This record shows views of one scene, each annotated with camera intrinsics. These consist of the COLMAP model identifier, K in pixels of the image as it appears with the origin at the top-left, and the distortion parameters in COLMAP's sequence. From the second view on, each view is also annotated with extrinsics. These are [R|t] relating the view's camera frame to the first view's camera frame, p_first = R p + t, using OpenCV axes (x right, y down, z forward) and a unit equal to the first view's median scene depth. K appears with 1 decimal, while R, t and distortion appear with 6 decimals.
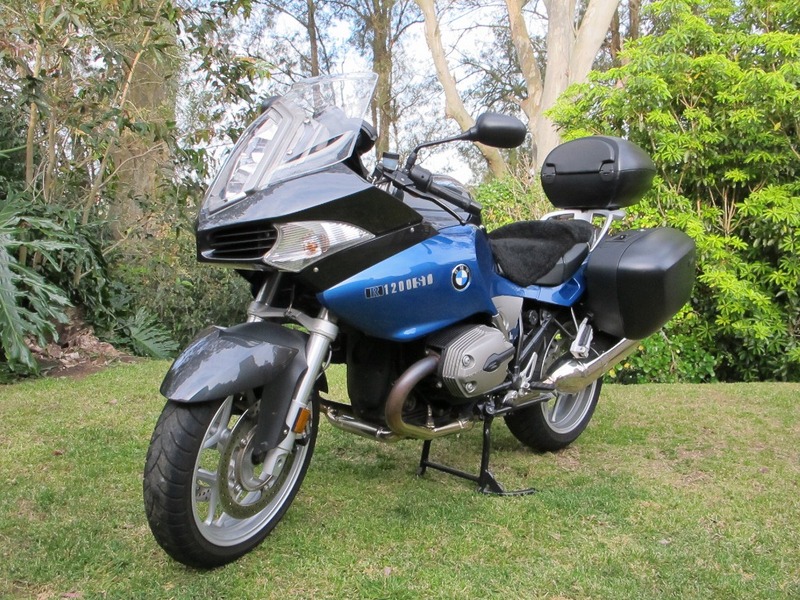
lens RADIAL K [[648.7, 0, 400.0], [0, 648.7, 300.0], [0, 0, 1]] dist [-0.121013, 0.062253]
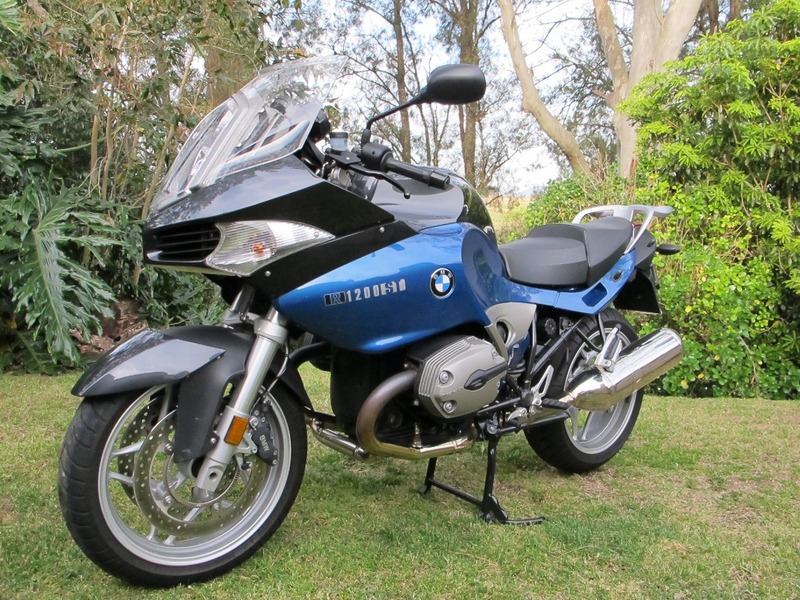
lens RADIAL K [[648.7, 0, 400.0], [0, 648.7, 300.0], [0, 0, 1]] dist [-0.121013, 0.062253]
pose [[0.990515, 0.020997, -0.135794, 0.103373], [-0.020451, 0.999776, 0.005415, -0.010086], [0.135877, -0.002587, 0.990722, 0.070048]]
